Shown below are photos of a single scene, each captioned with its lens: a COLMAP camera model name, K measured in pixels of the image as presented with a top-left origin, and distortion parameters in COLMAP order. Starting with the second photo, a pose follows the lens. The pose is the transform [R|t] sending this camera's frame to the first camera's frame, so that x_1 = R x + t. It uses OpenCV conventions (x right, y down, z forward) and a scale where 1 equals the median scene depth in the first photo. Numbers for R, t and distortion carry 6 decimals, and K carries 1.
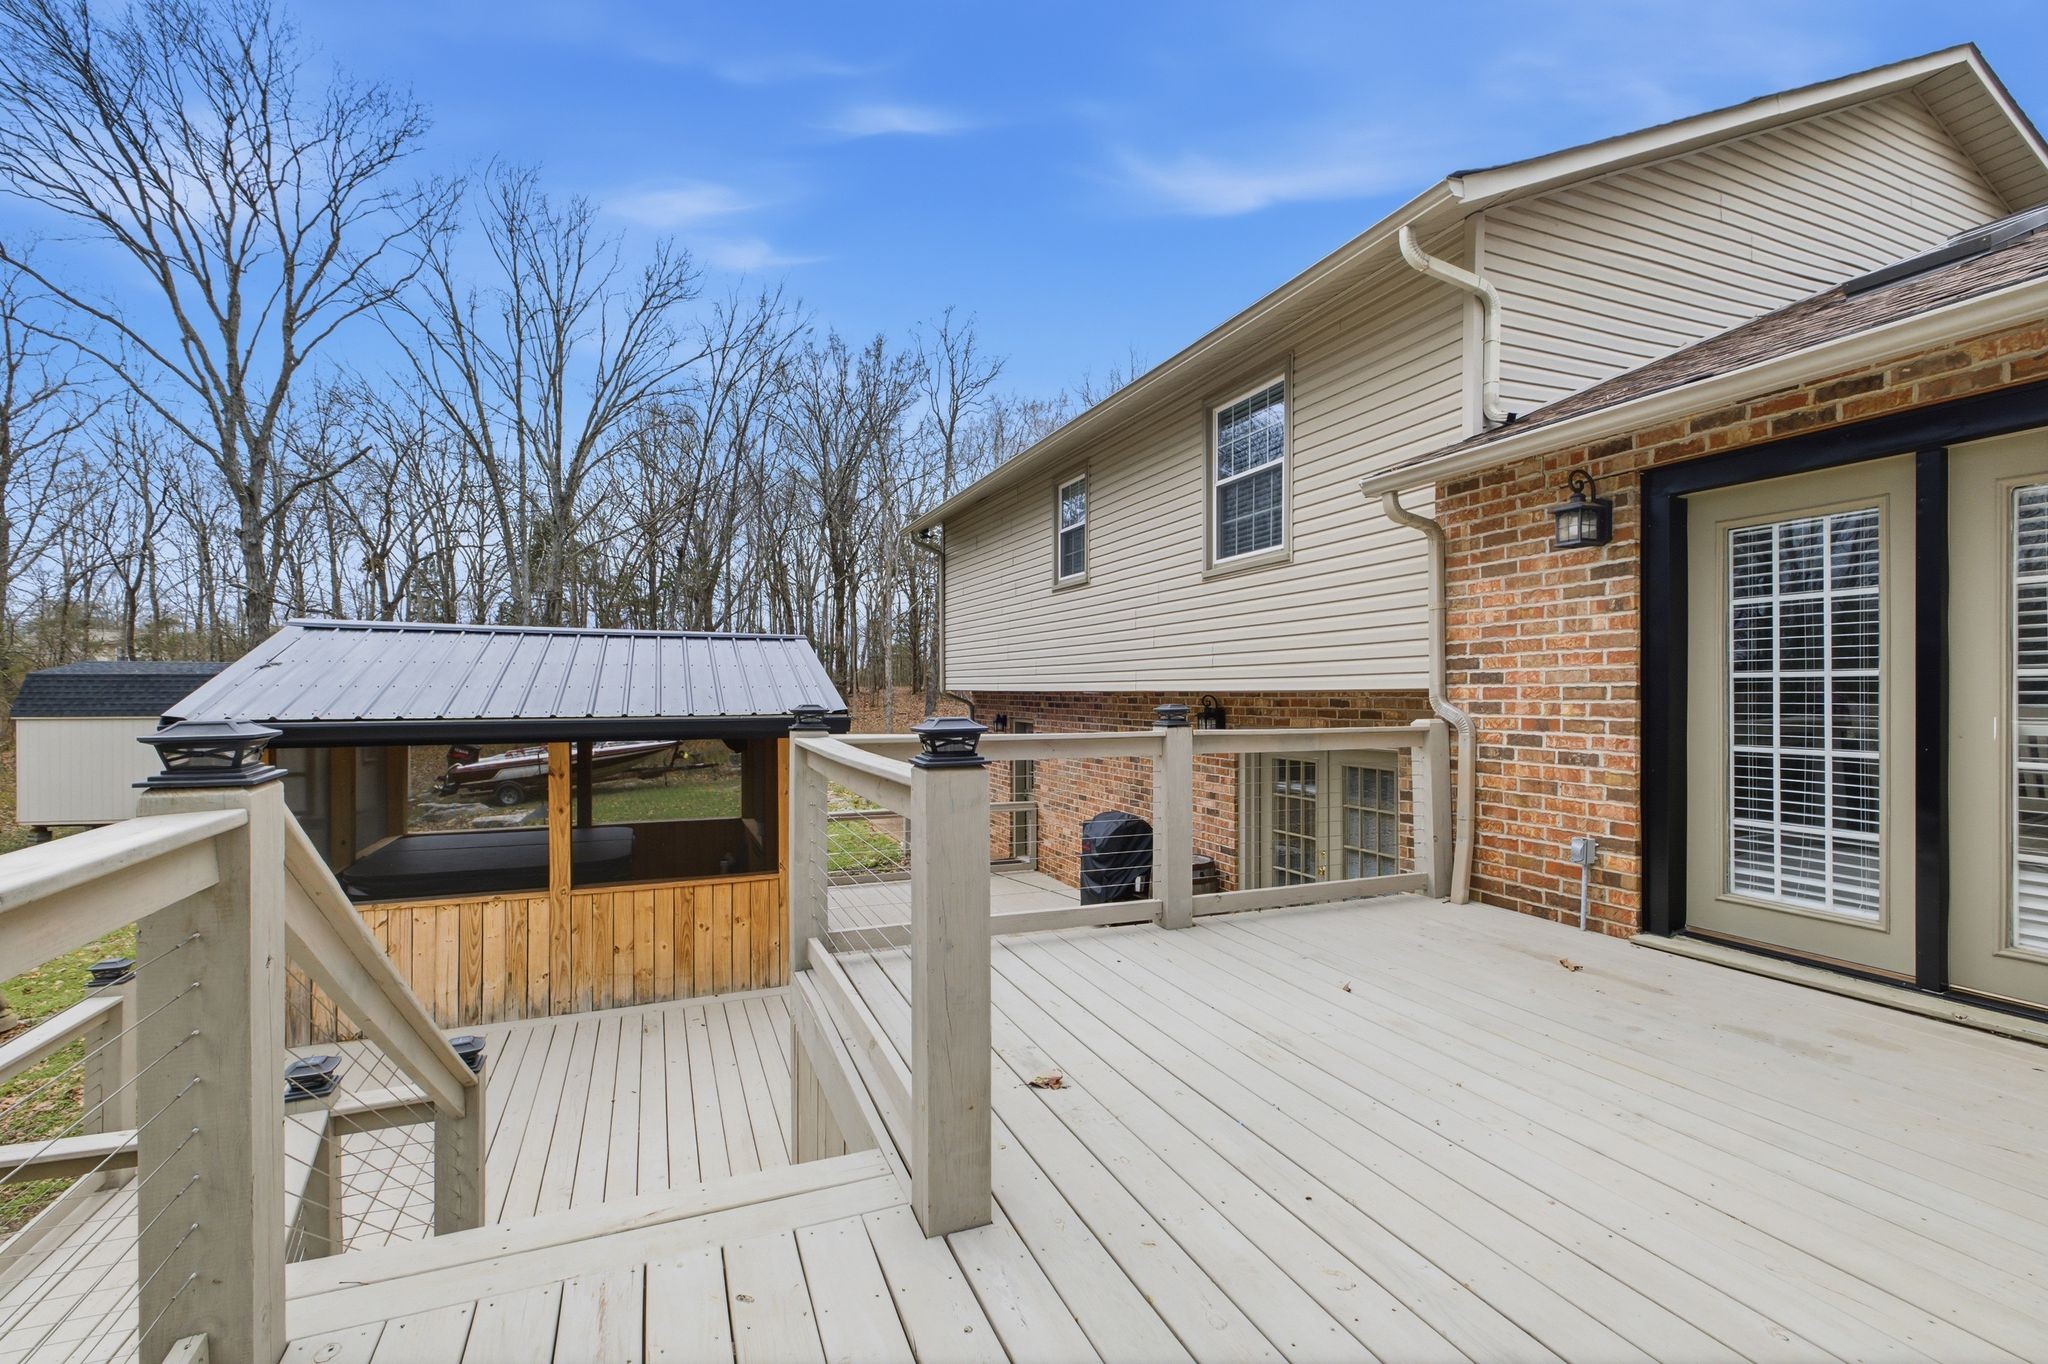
lens RADIAL K [[896.8, 0, 1029.6], [0, 896.8, 694.8], [0, 0, 1]] dist [-0.006729, -0.000109]
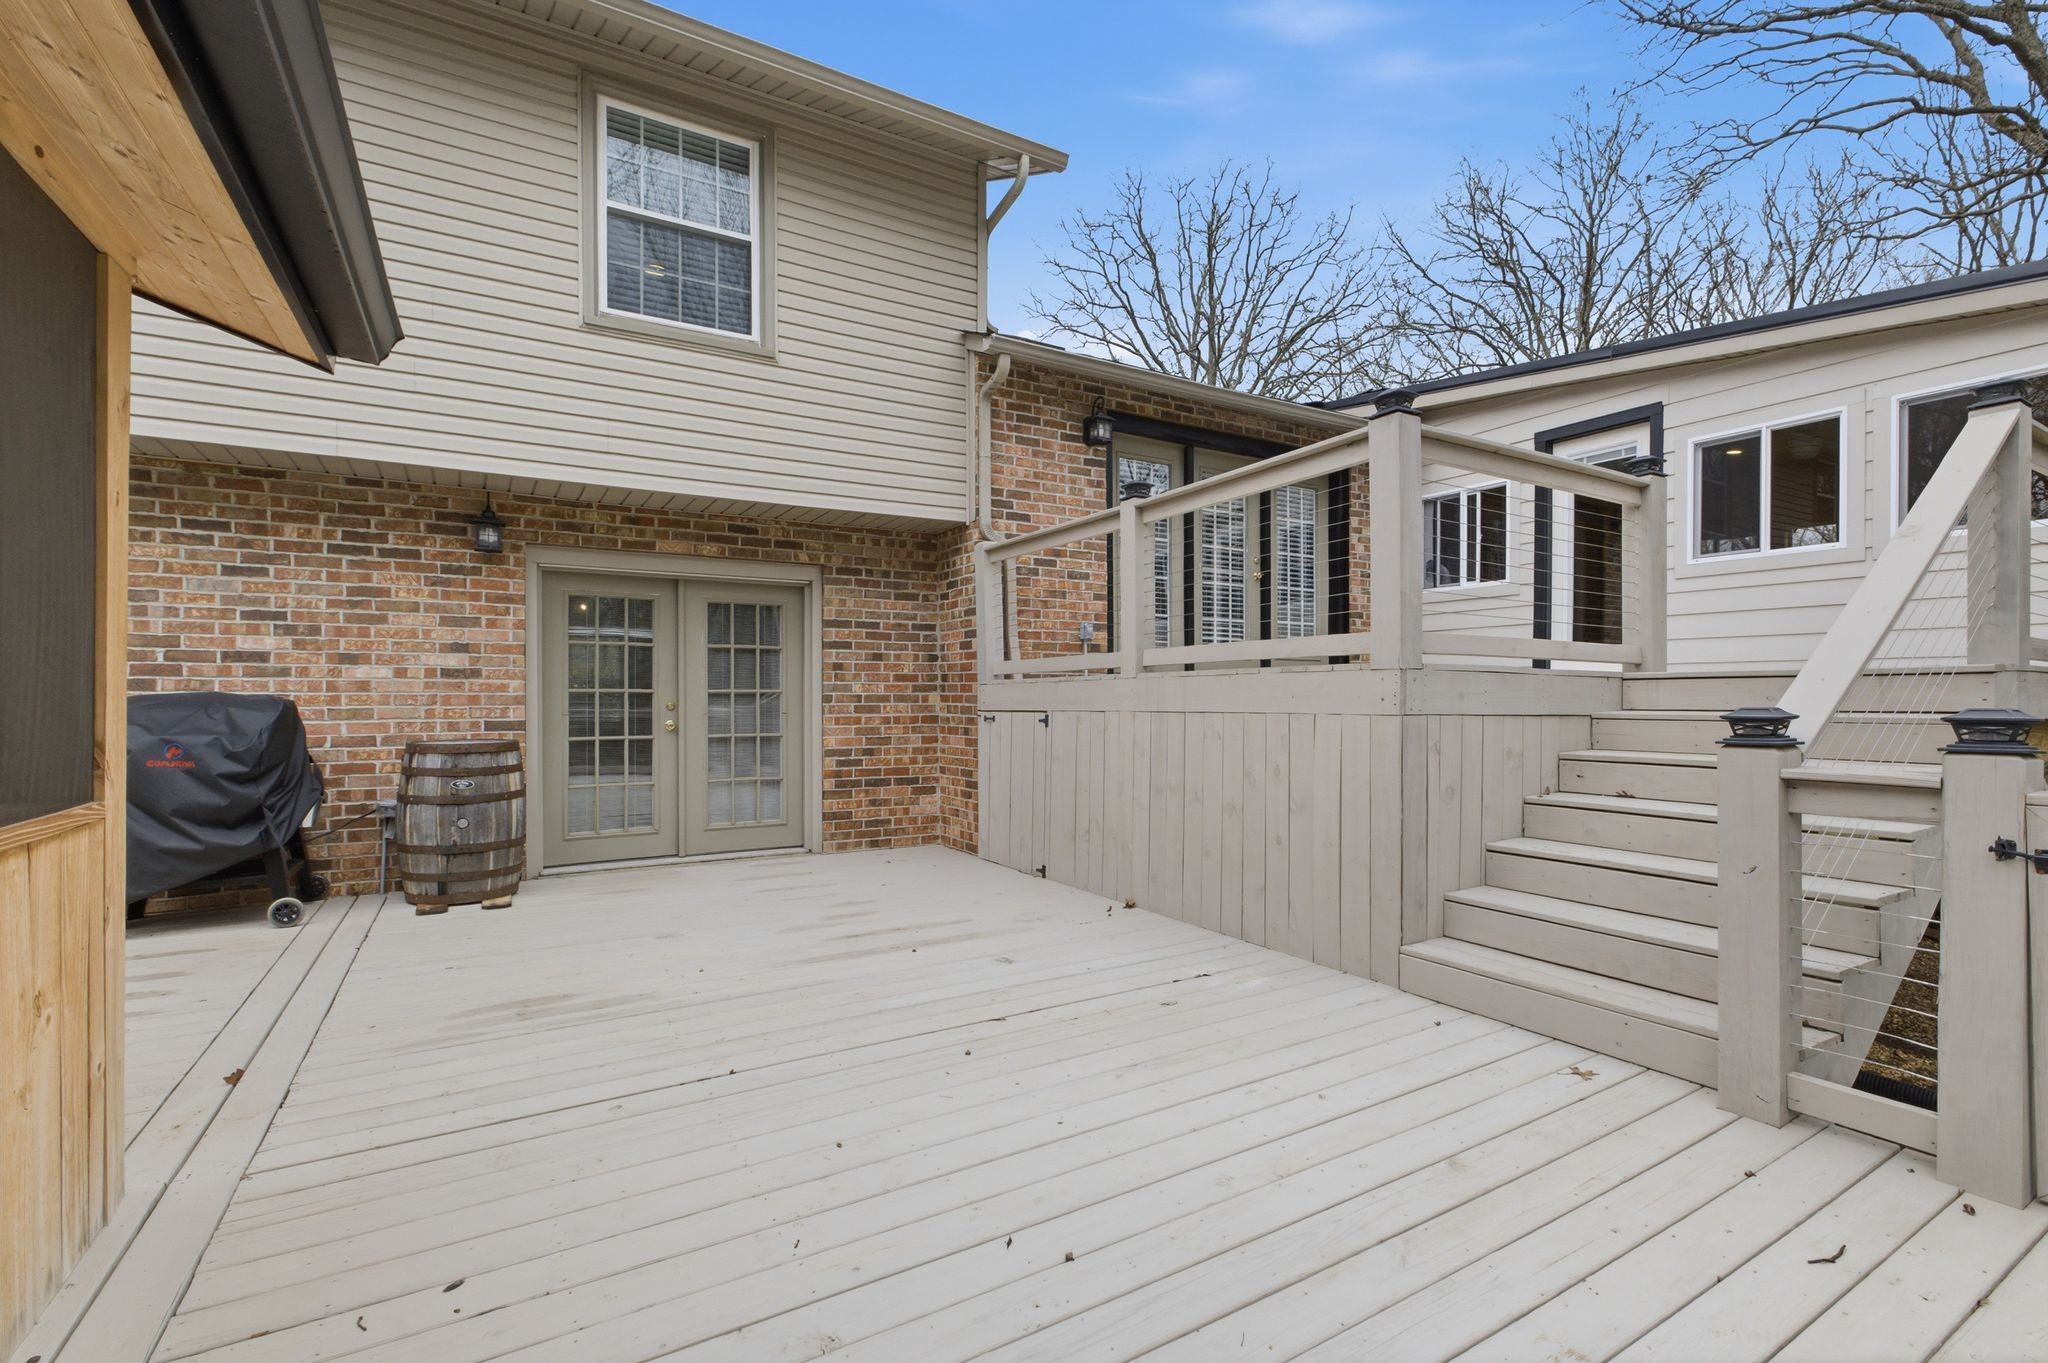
lens RADIAL K [[896.8, 0, 1029.6], [0, 896.8, 694.3], [0, 0, 1]] dist [-0.006729, -0.000109]
pose [[-0.132885, 0.008686, 0.991093, -0.855249], [0.005117, 0.999954, -0.008078, 0.264913], [-0.991118, 0.003997, -0.132923, 1.165478]]
